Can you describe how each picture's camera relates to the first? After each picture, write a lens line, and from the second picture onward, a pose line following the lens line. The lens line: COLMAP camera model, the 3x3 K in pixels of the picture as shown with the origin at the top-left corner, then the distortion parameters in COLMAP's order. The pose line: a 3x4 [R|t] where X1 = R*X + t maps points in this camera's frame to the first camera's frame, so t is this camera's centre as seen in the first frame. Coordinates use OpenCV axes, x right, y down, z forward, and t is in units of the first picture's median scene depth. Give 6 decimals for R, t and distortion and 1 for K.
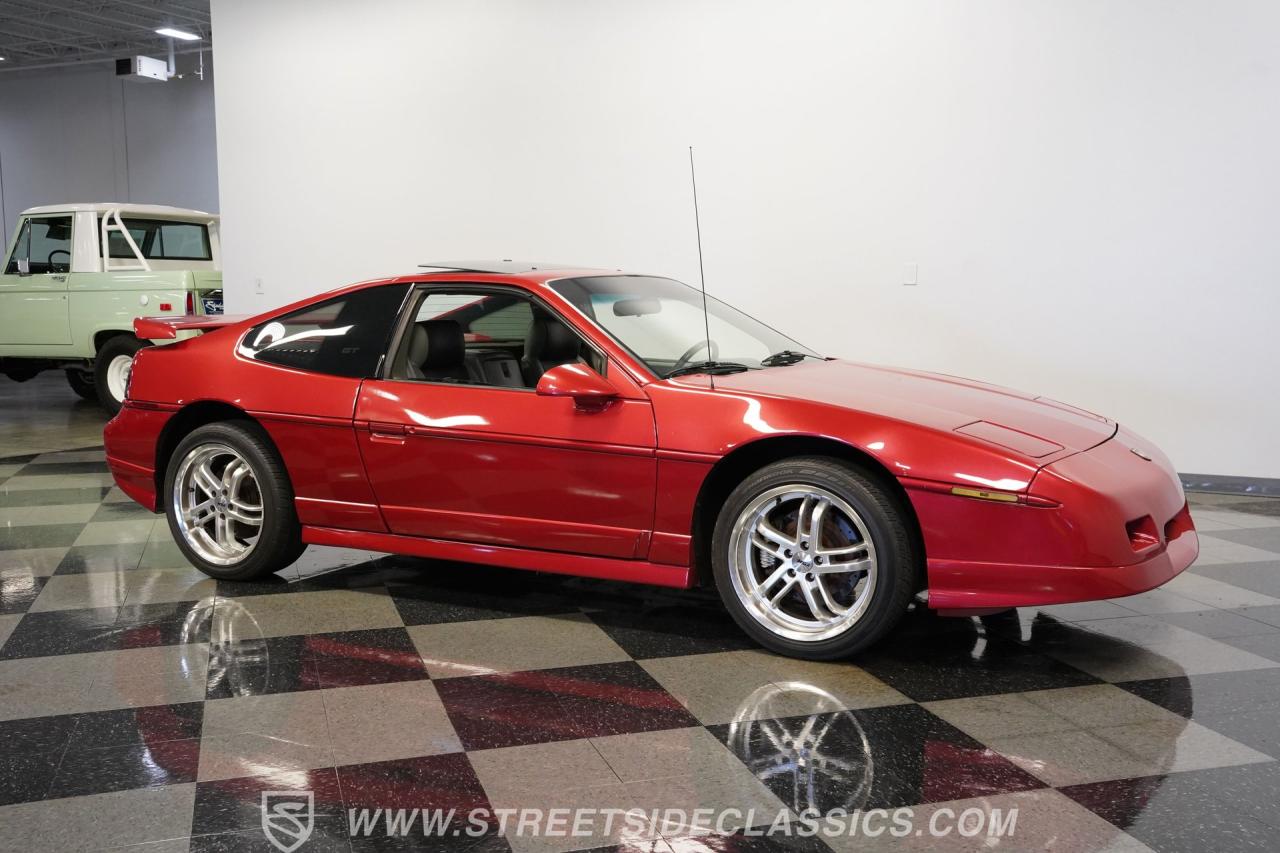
lens RADIAL K [[1301.2, 0, 640.0], [0, 1301.2, 426.5], [0, 0, 1]] dist [0.013462, 0.019297]
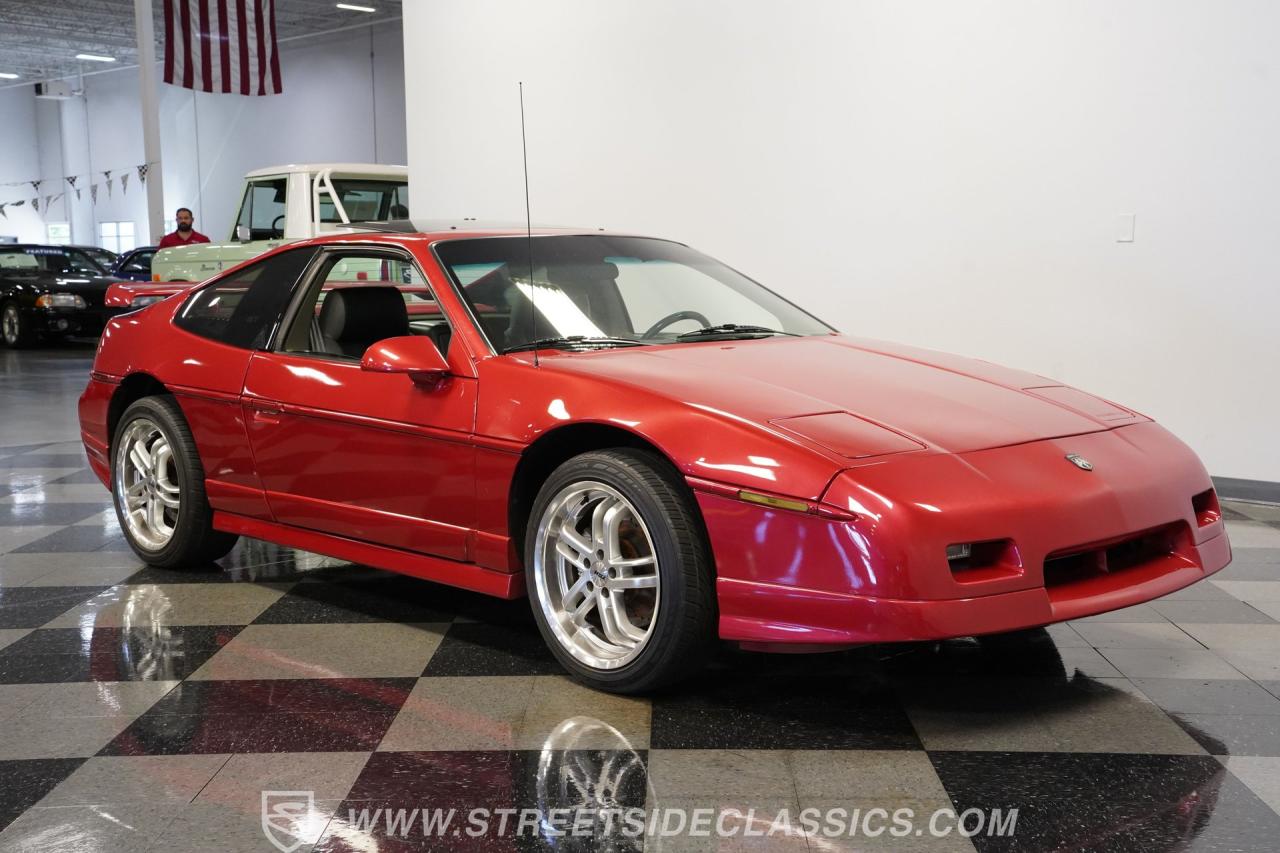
lens RADIAL K [[1558.6, 0, 640.0], [0, 1558.6, 426.5], [0, 0, 1]] dist [0.149183, -0.020663]
pose [[0.949507, 0.027125, -0.312571, 0.415392], [-0.026126, 0.999631, 0.007385, 0.000929], [0.312657, 0.001154, 0.949866, 0.045907]]
